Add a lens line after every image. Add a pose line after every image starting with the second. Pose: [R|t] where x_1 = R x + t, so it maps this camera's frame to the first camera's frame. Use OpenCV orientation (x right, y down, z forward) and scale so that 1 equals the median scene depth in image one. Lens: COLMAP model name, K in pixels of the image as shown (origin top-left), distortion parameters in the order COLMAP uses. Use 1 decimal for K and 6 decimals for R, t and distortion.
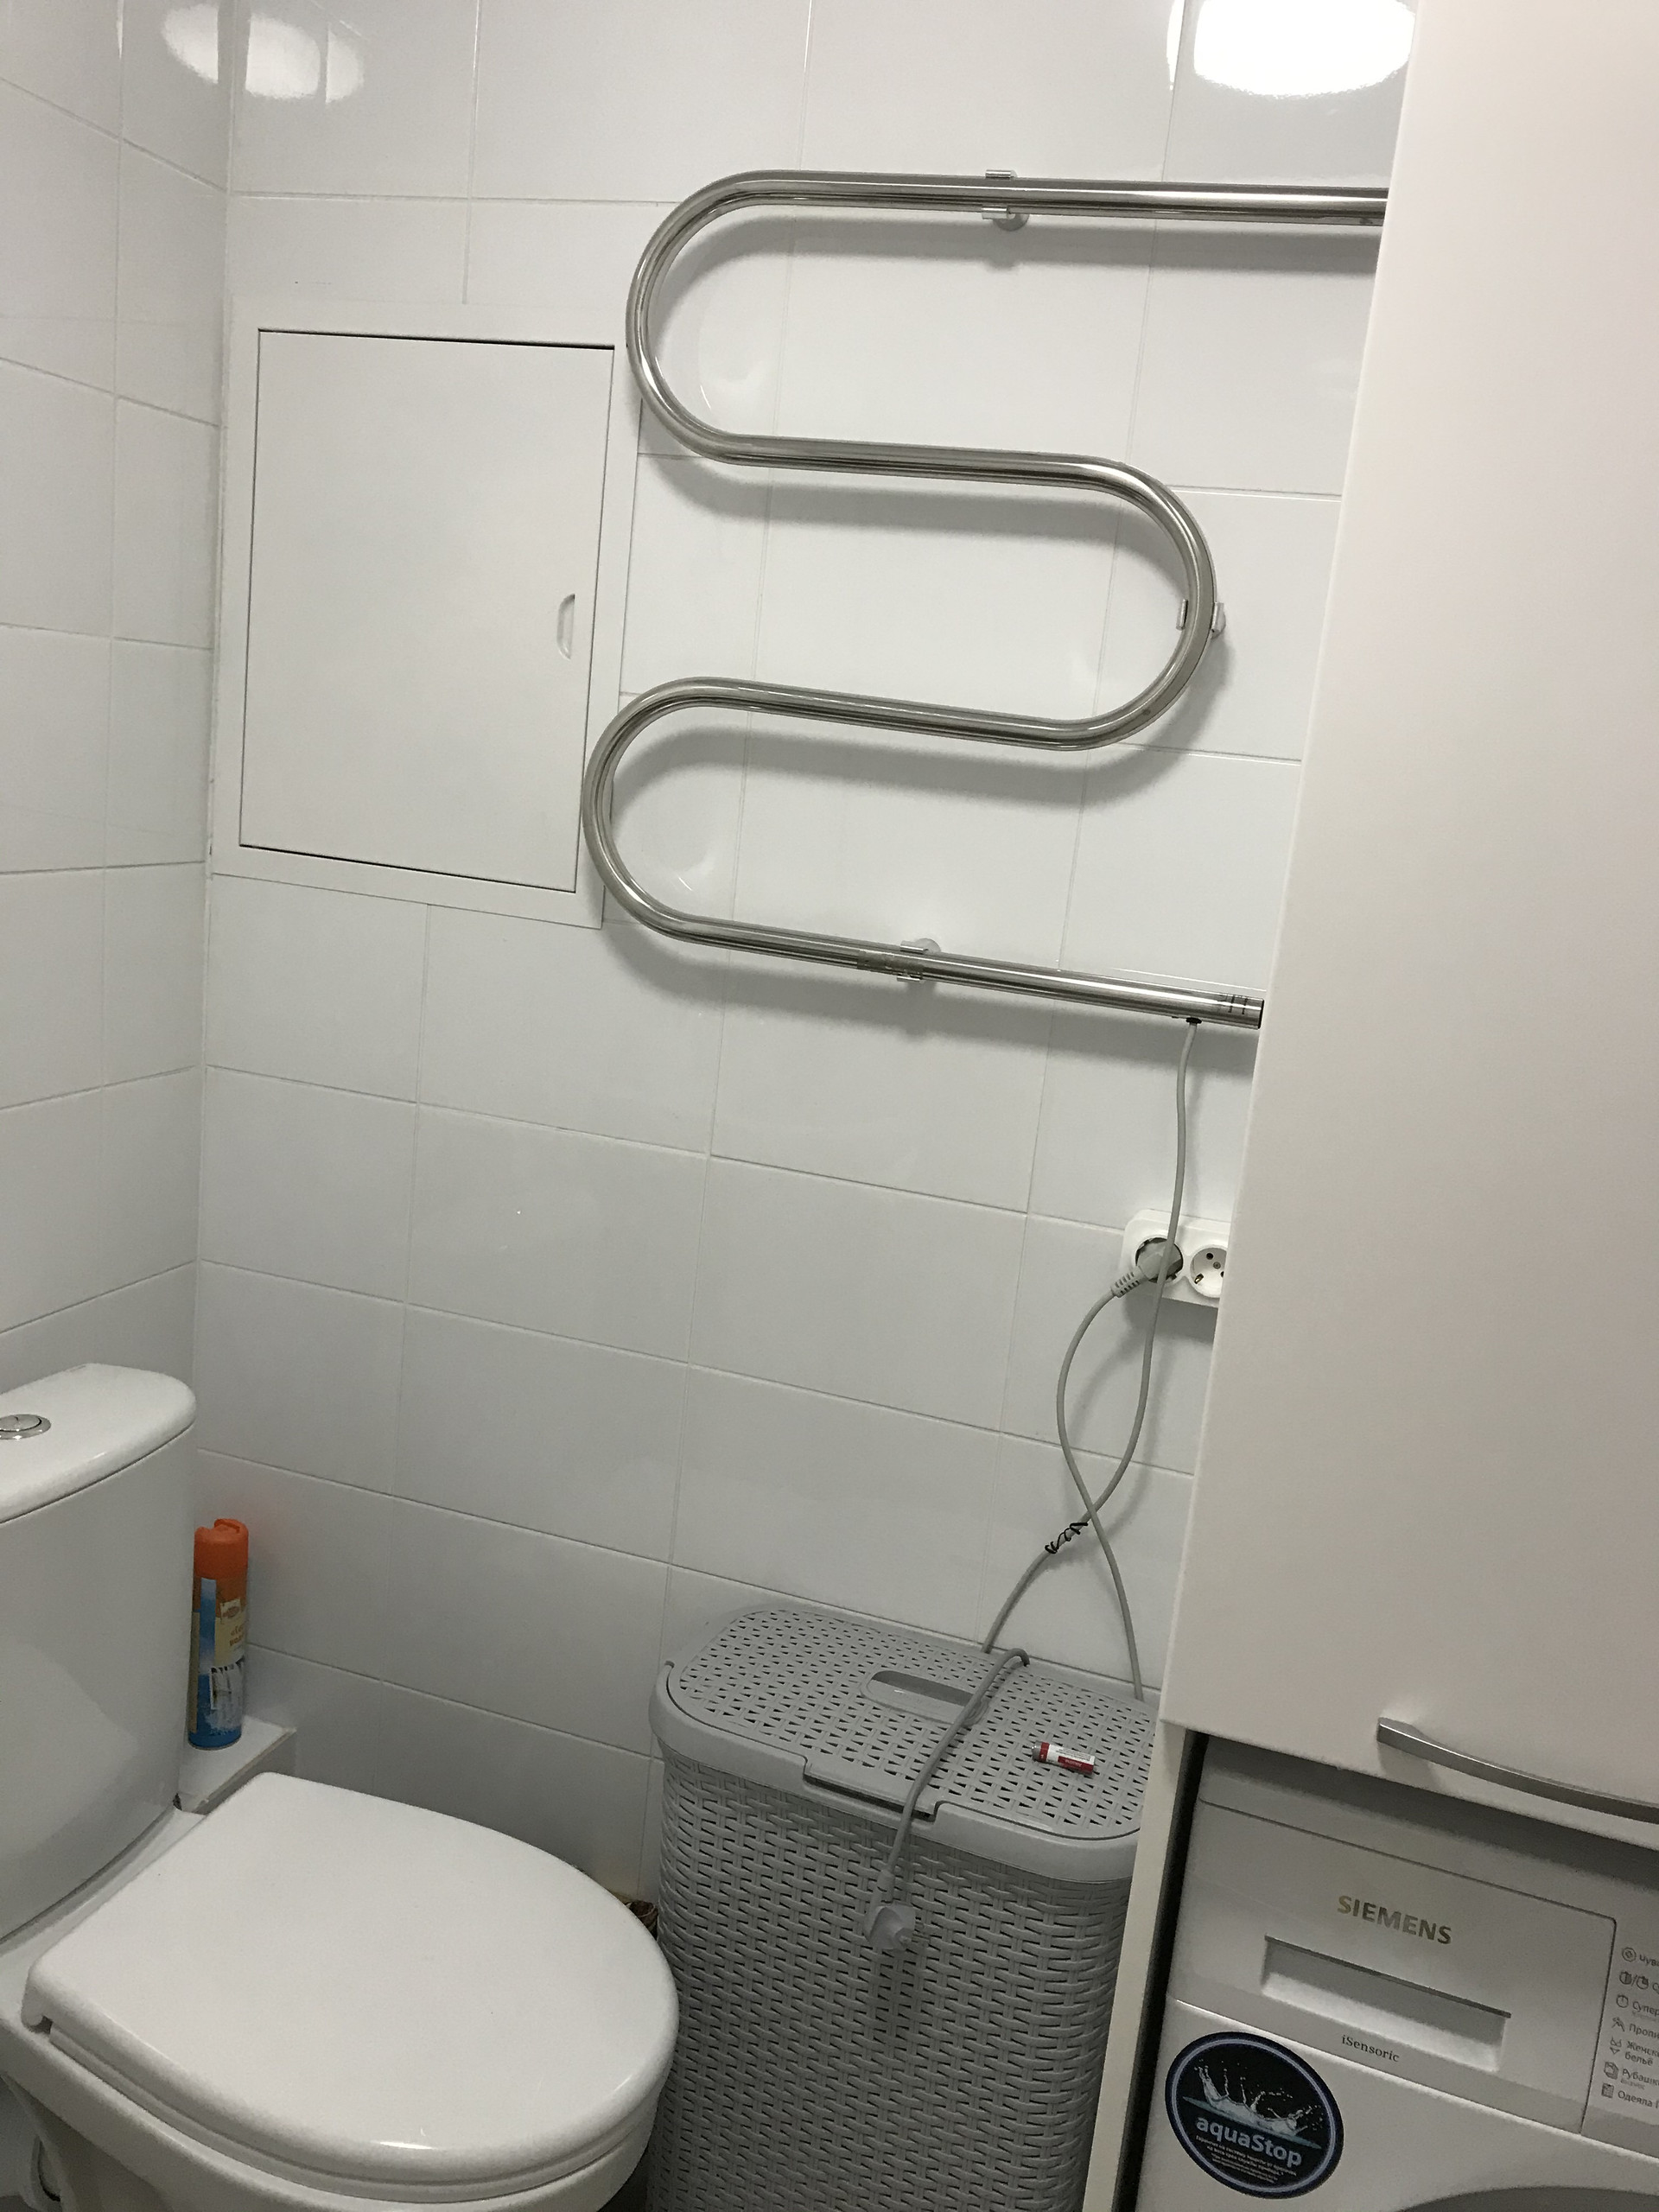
lens RADIAL K [[1799.2, 0, 830.9], [0, 1799.2, 1108.7], [0, 0, 1]] dist [0.031007, -0.030268]
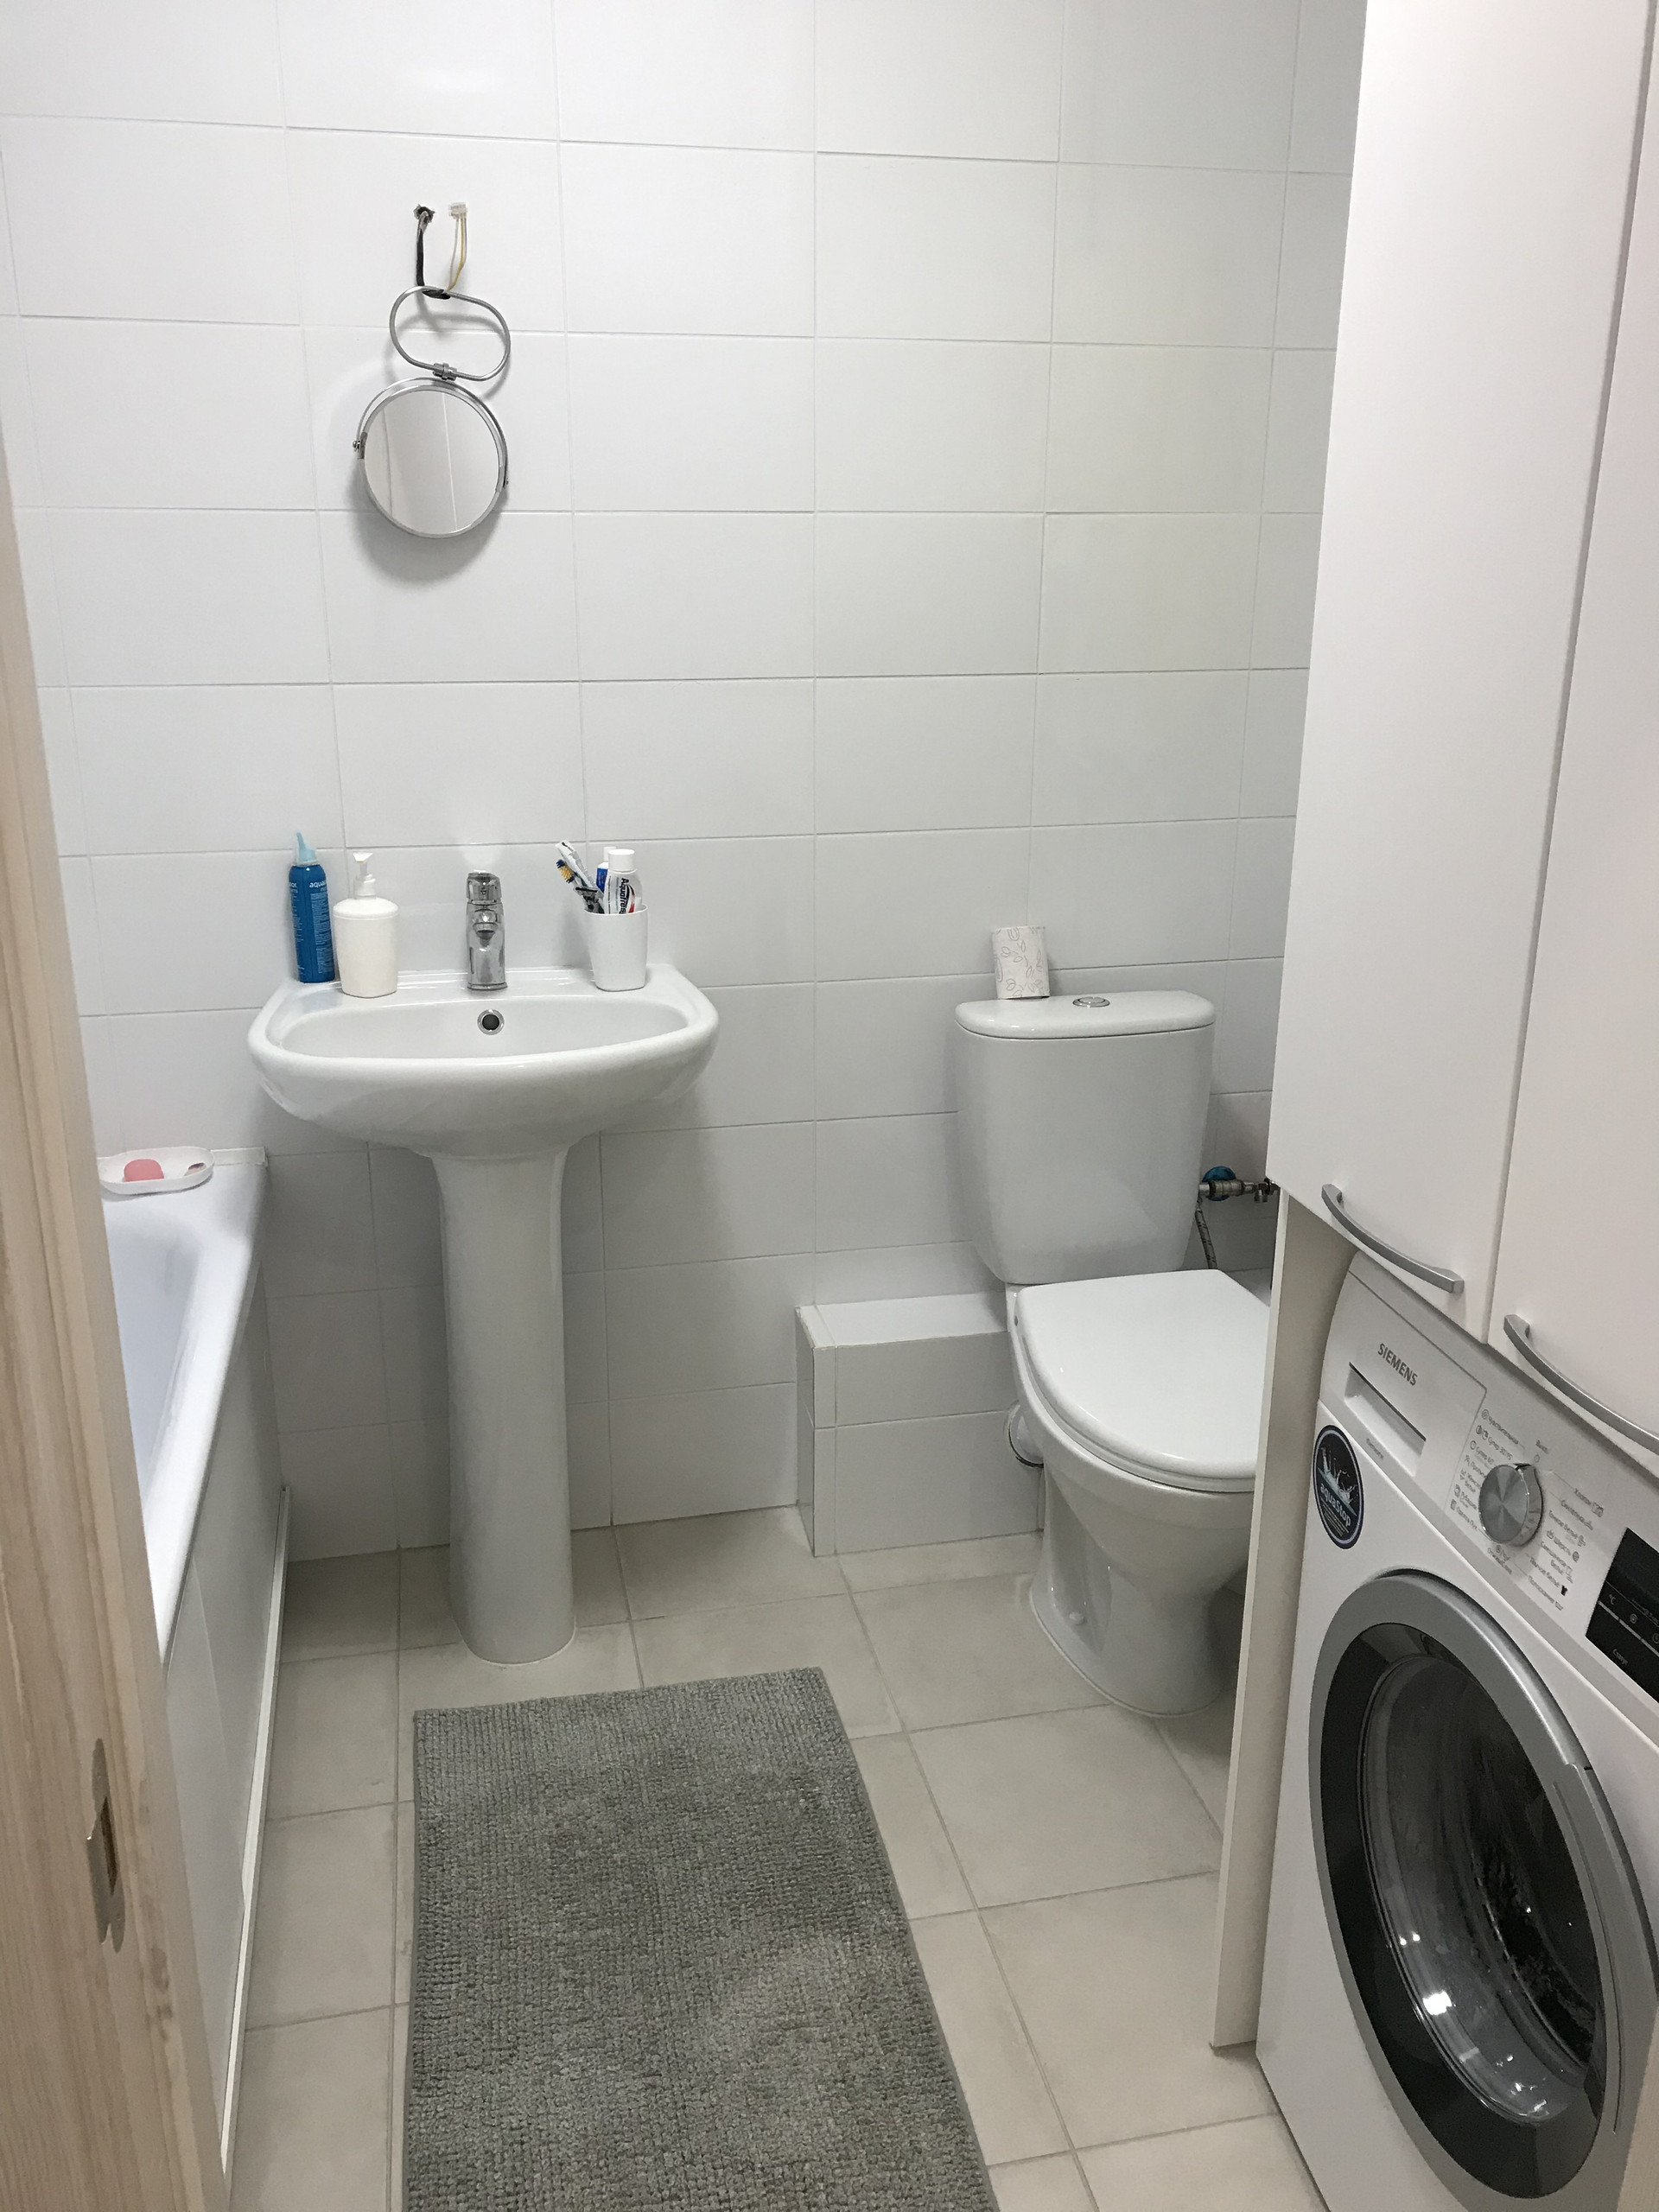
lens RADIAL K [[1799.2, 0, 830.1], [0, 1799.2, 1104.4], [0, 0, 1]] dist [0.031007, -0.030268]
pose [[0.499421, 0.163919, -0.850711, 1.216717], [-0.111843, 0.985920, 0.124313, 0.122426], [0.859110, 0.033061, 0.510722, -0.094319]]
